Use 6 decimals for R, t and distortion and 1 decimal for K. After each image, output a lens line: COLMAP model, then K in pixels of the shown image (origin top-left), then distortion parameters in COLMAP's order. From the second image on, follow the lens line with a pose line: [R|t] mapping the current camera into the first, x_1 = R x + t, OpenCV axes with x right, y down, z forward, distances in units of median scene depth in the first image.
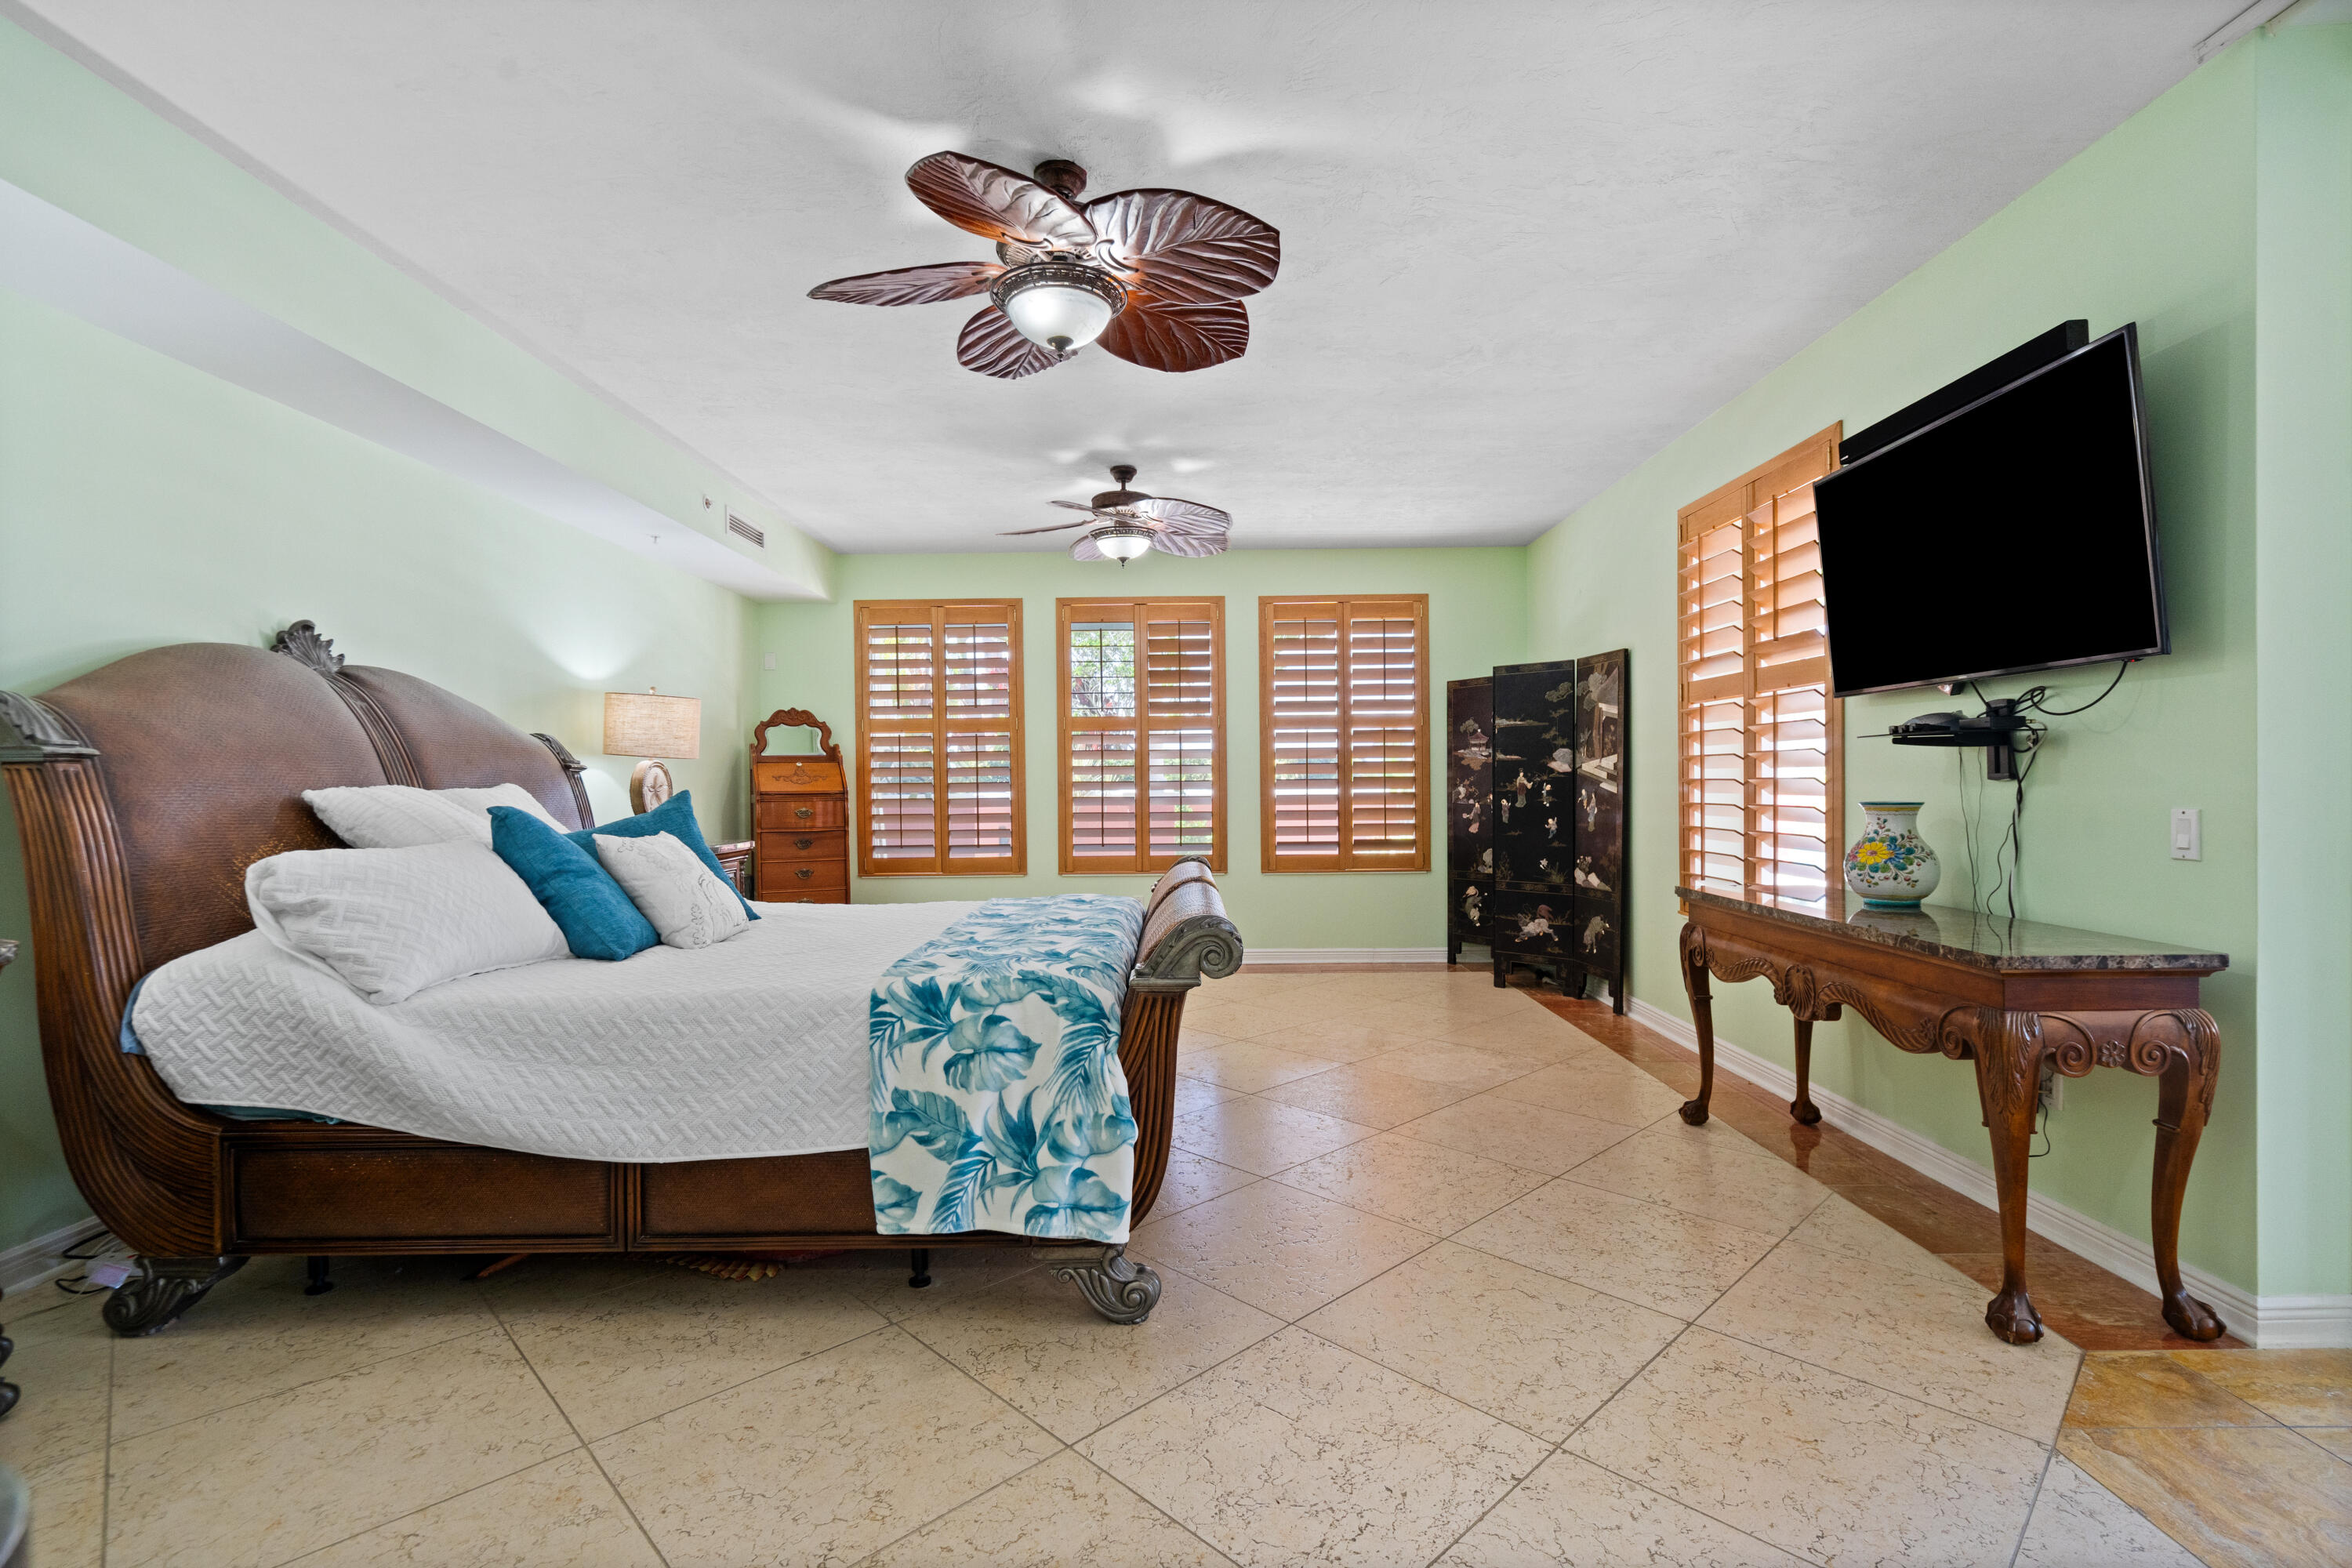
lens RADIAL K [[1078.1, 0, 1179.7], [0, 1078.1, 797.6], [0, 0, 1]] dist [-0.002001, 0.000830]
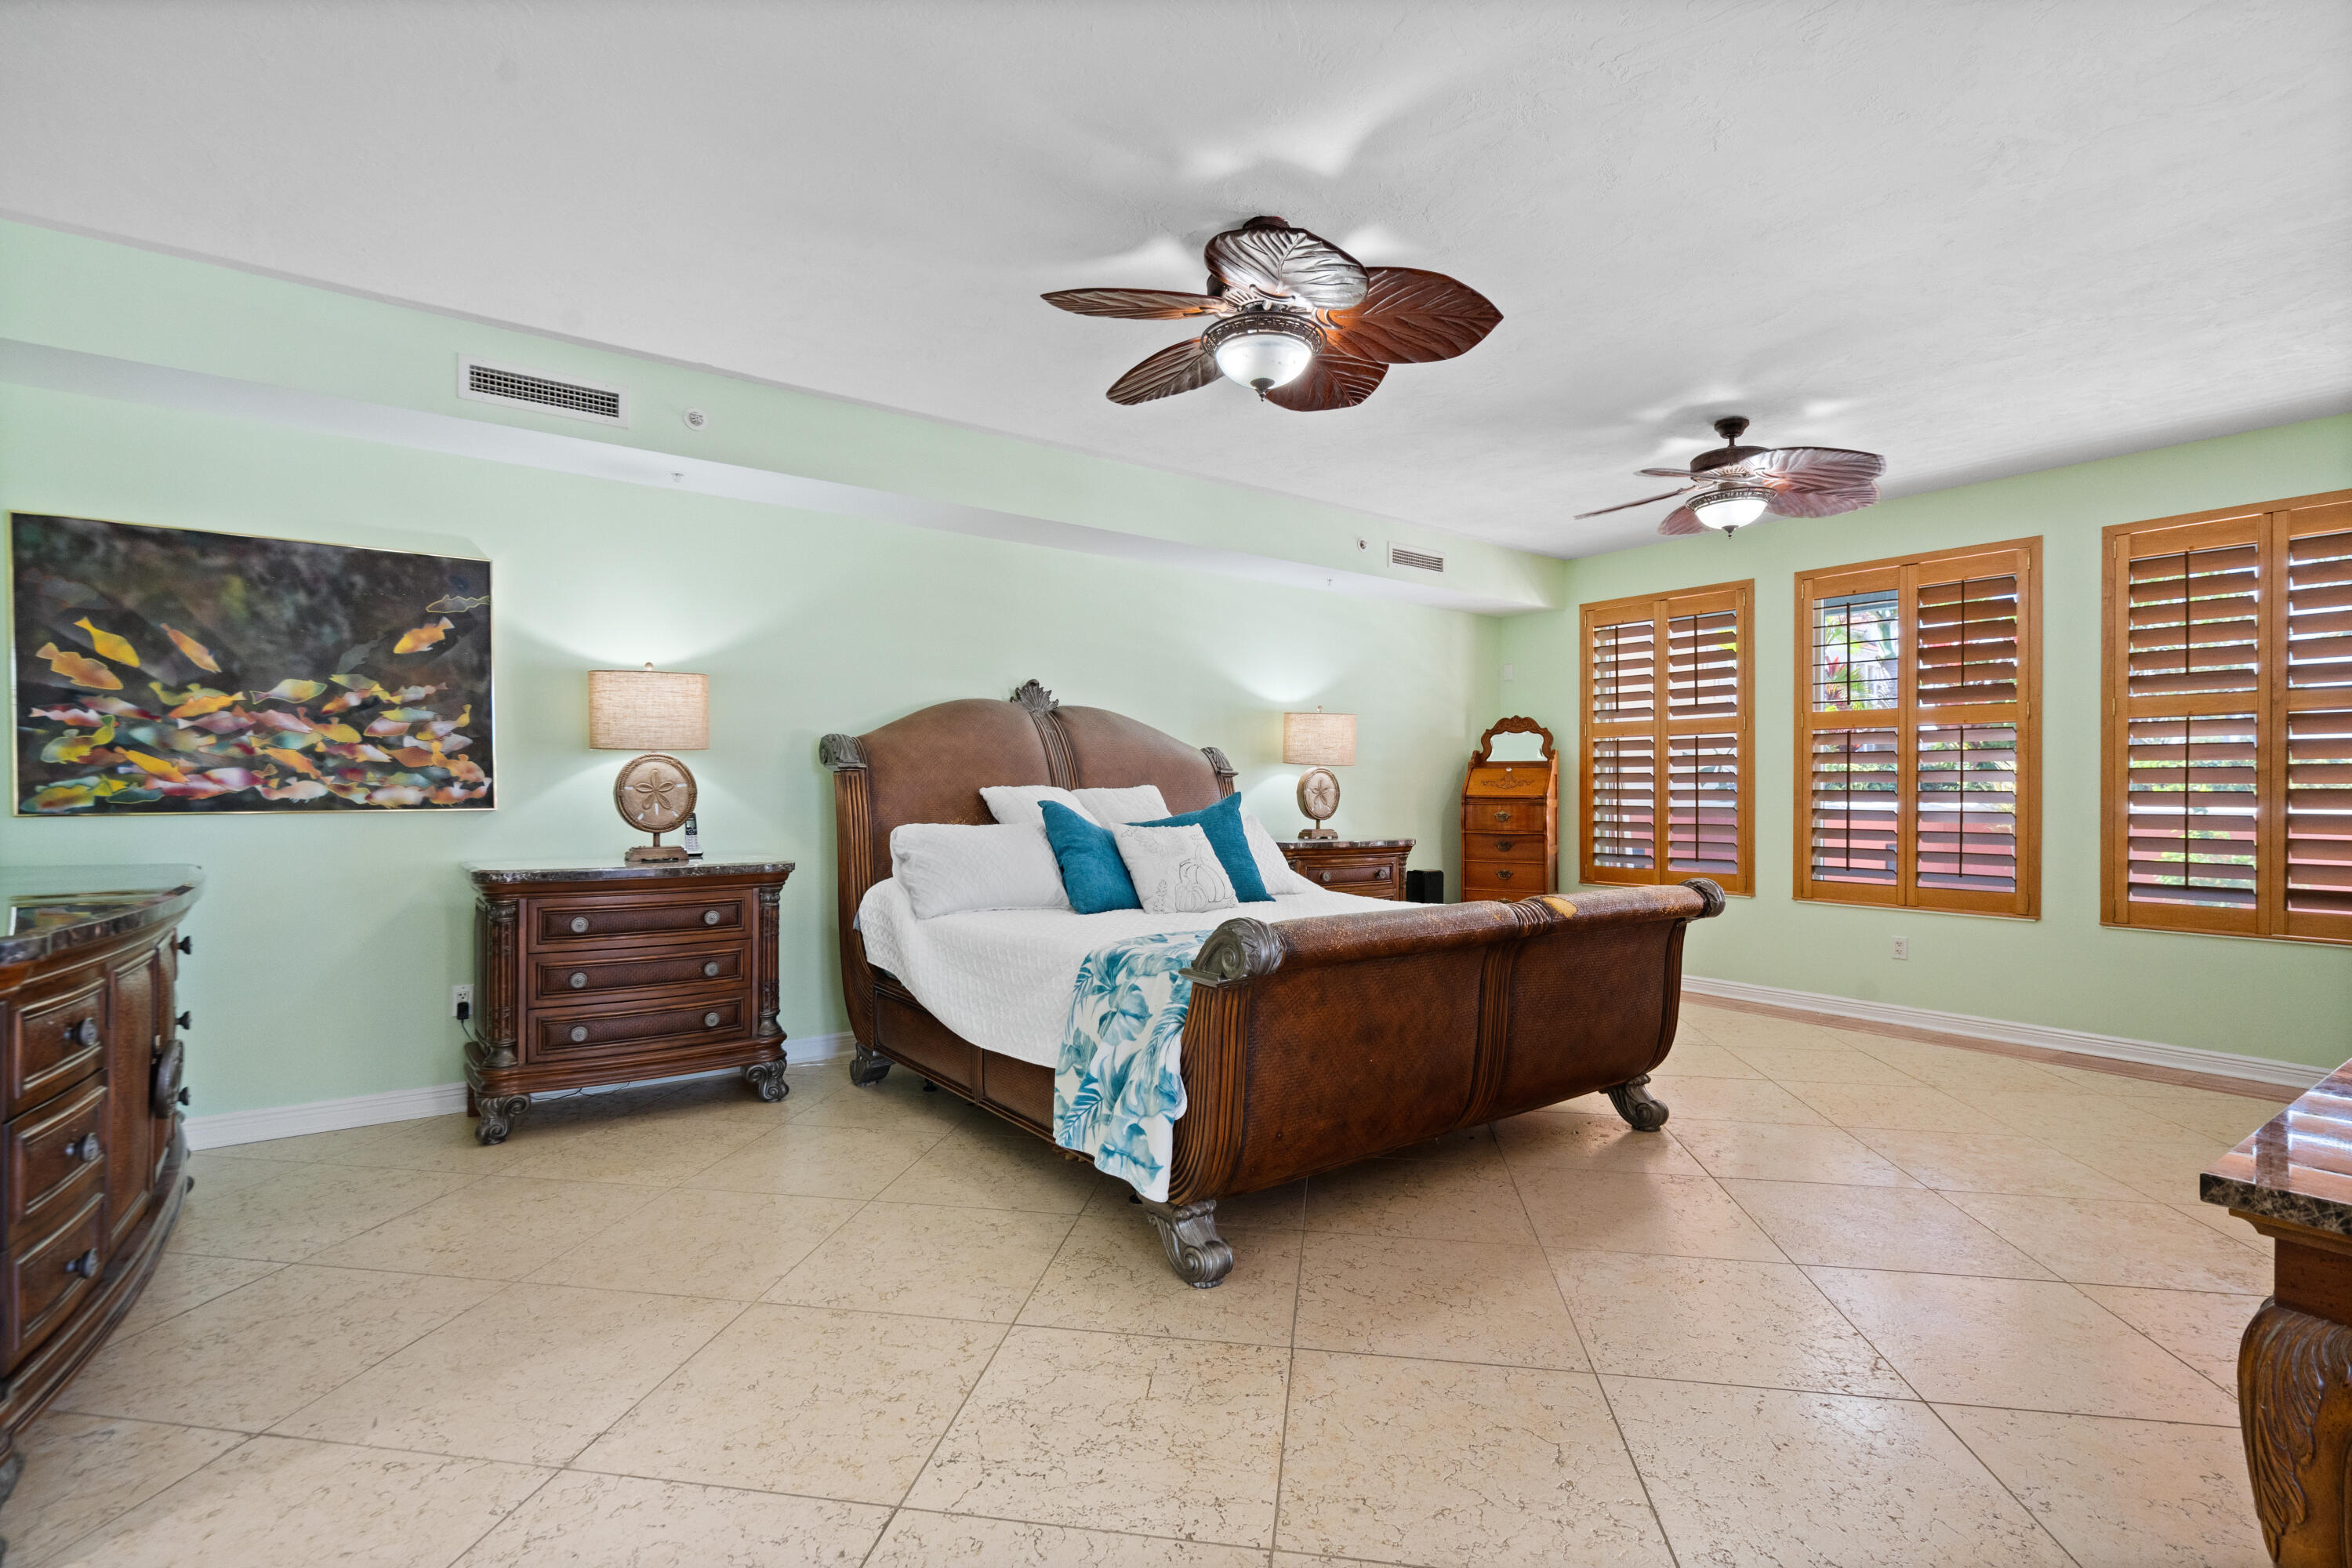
lens RADIAL K [[1078.1, 0, 1179.7], [0, 1078.1, 797.6], [0, 0, 1]] dist [-0.002001, 0.000830]
pose [[0.602847, 0.019537, -0.797618, 0.408265], [-0.021898, 0.999729, 0.007937, -0.007505], [0.797556, 0.012681, 0.603111, 0.163586]]
